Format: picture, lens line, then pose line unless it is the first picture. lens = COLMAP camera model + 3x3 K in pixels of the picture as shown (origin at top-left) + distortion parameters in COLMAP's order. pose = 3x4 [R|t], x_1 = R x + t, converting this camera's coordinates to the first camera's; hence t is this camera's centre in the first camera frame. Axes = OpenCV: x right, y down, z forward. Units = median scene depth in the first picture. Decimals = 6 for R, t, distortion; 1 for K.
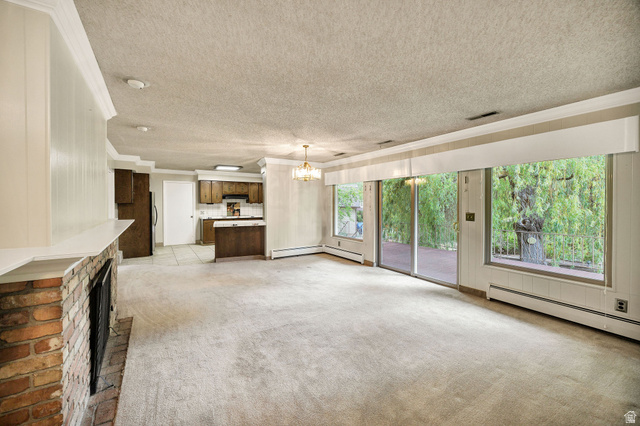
lens RADIAL K [[263.1, 0, 322.9], [0, 263.1, 209.2], [0, 0, 1]] dist [0.003016, -0.000096]
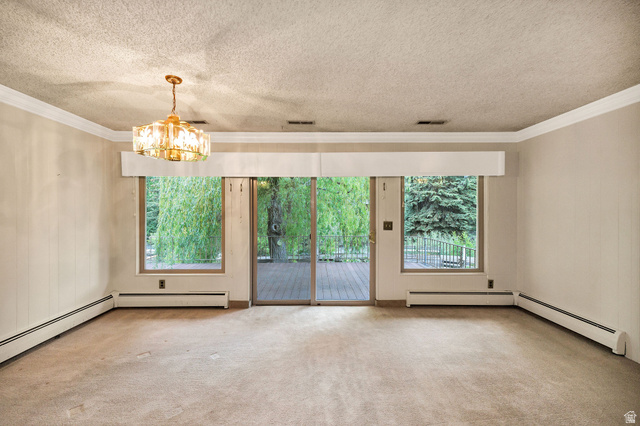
lens RADIAL K [[263.1, 0, 320.7], [0, 263.1, 213.6], [0, 0, 1]] dist [0.003016, -0.000096]
pose [[0.532403, -0.006461, 0.846466, -0.265853], [0.017667, 0.999838, -0.003480, -0.010874], [-0.846306, 0.016807, 0.532431, 0.493000]]
